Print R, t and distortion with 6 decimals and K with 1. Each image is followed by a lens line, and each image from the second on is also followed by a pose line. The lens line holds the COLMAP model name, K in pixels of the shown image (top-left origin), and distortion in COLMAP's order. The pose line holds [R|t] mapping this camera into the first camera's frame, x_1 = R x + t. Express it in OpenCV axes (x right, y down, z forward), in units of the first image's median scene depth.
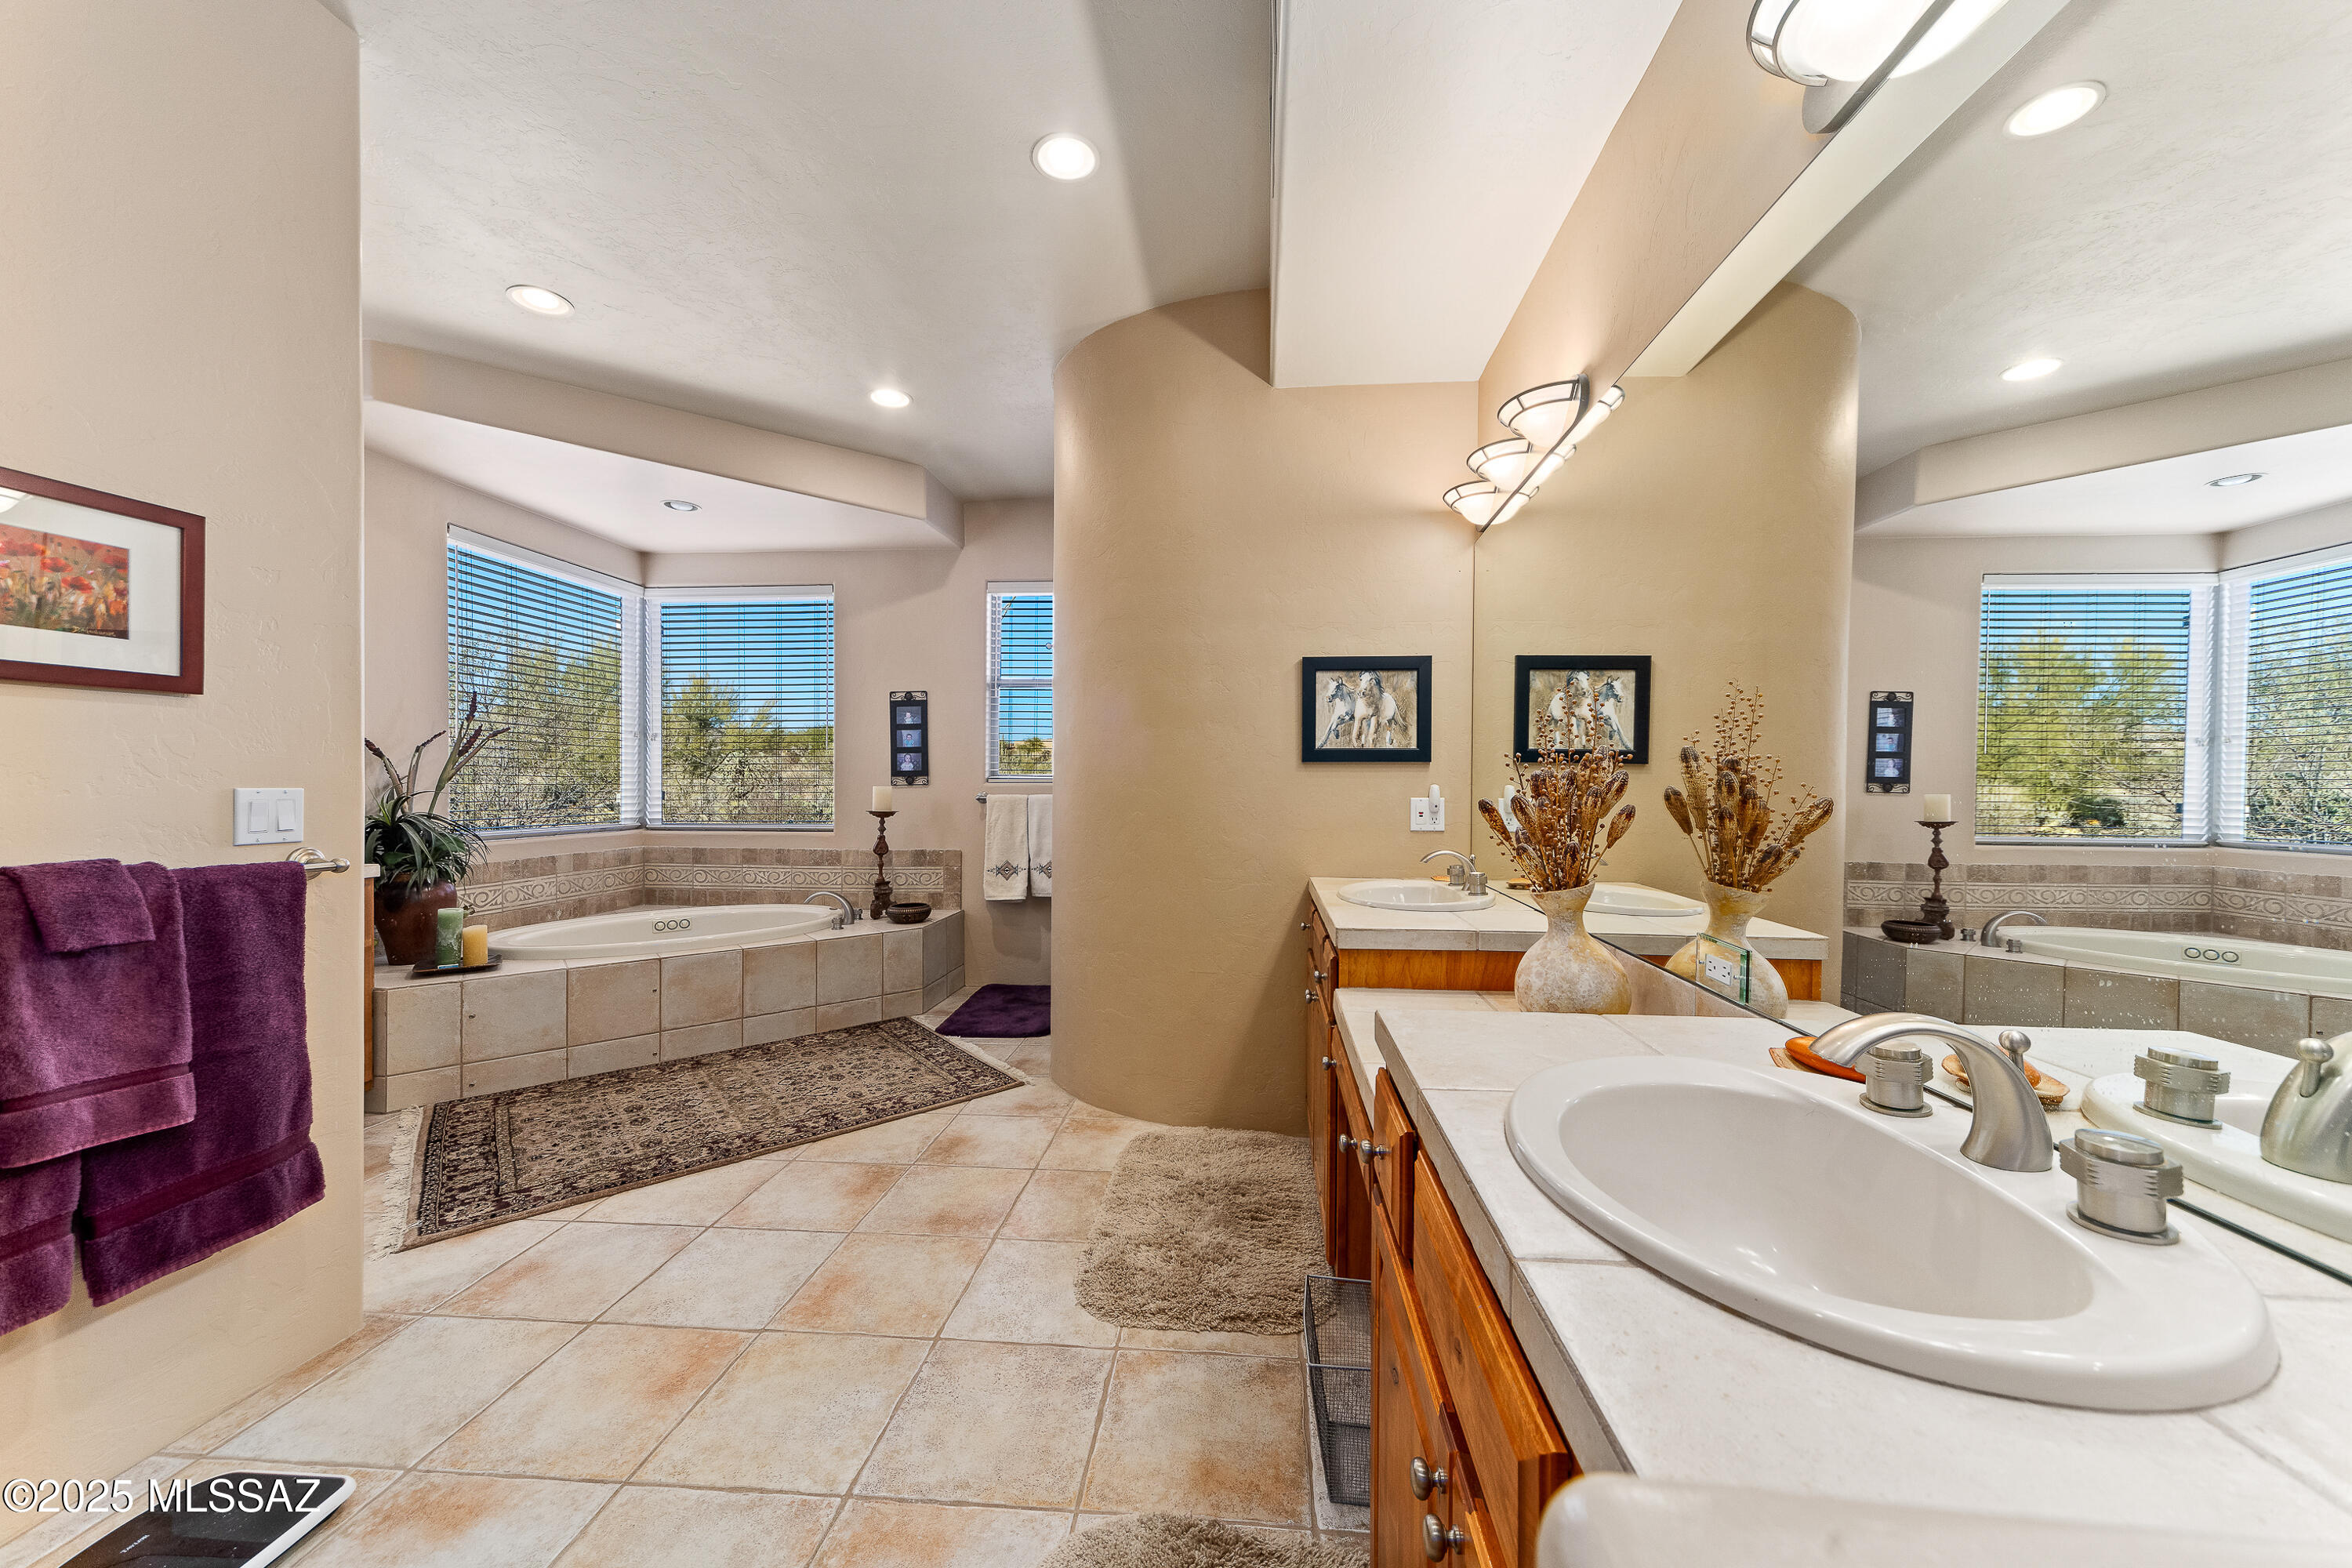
lens RADIAL K [[796.6, 0, 1176.0], [0, 796.6, 784.0], [0, 0, 1]] dist [0.000483, 0.000035]
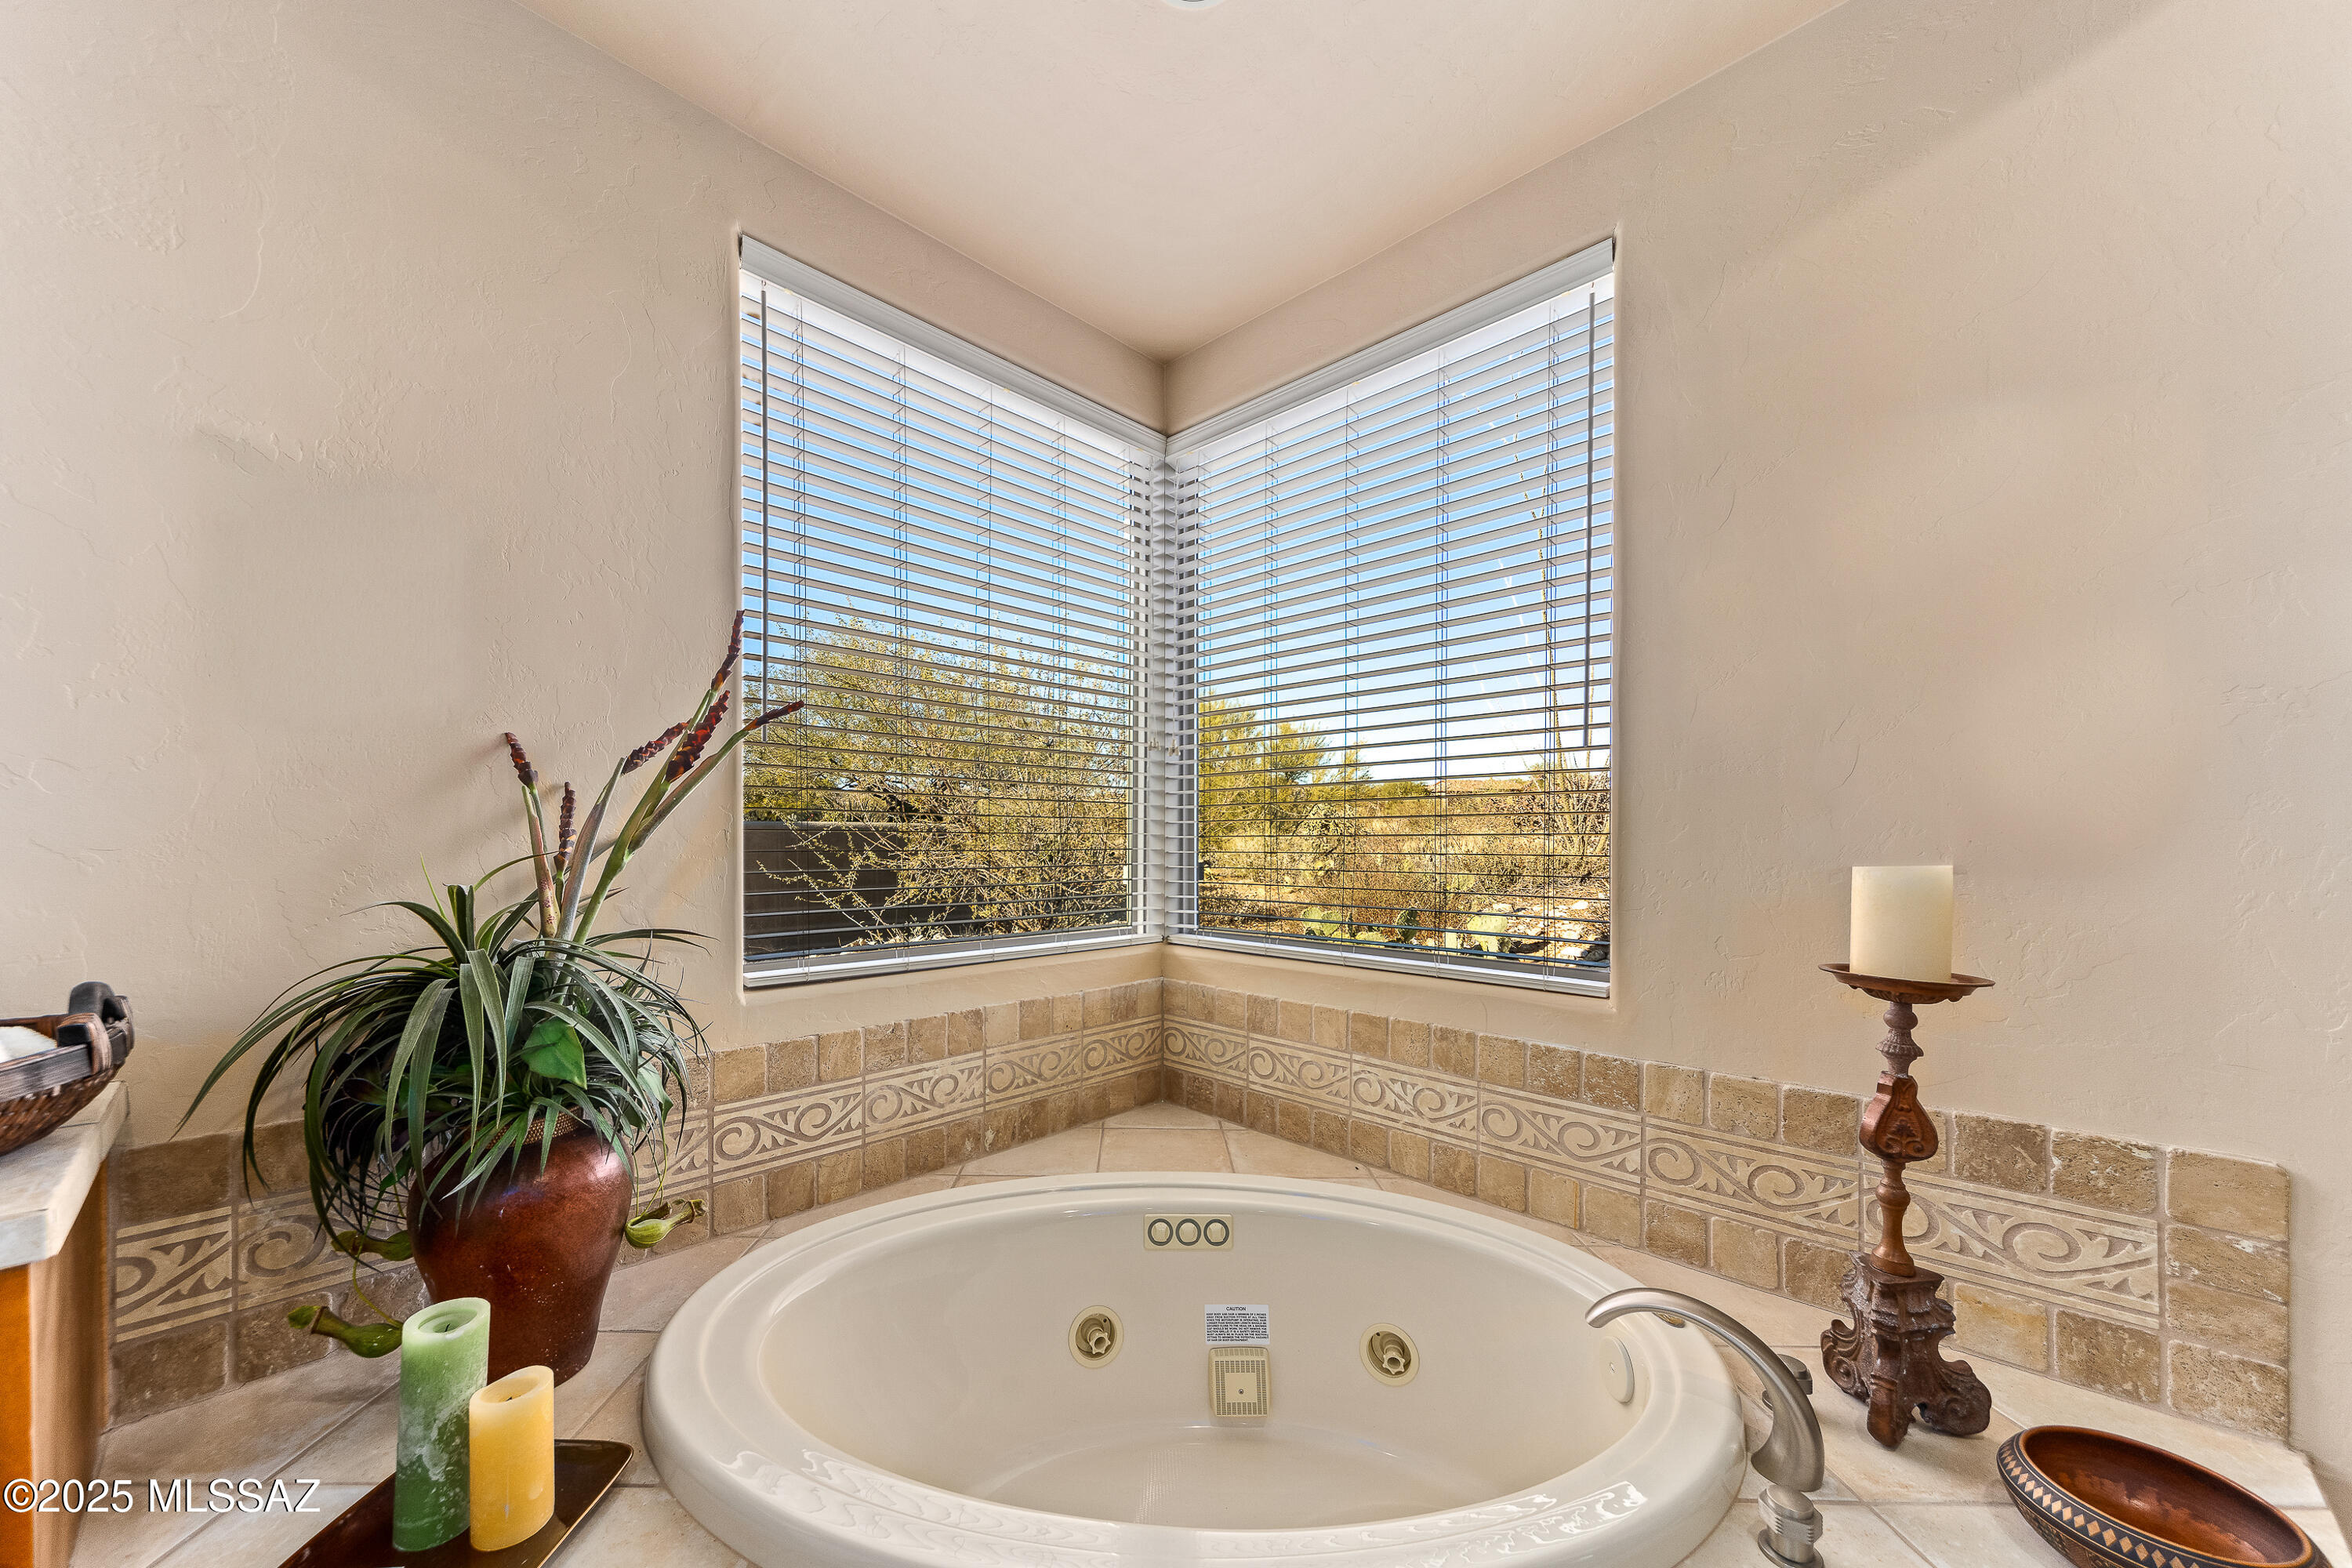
lens RADIAL K [[856.4, 0, 1175.2], [0, 856.4, 842.2], [0, 0, 1]] dist [0.000399, 0.000017]
pose [[0.783468, 0.004320, -0.621417, -0.367646], [-0.001681, 0.999987, 0.004833, -0.006189], [0.621429, -0.002742, 0.783465, 0.643965]]
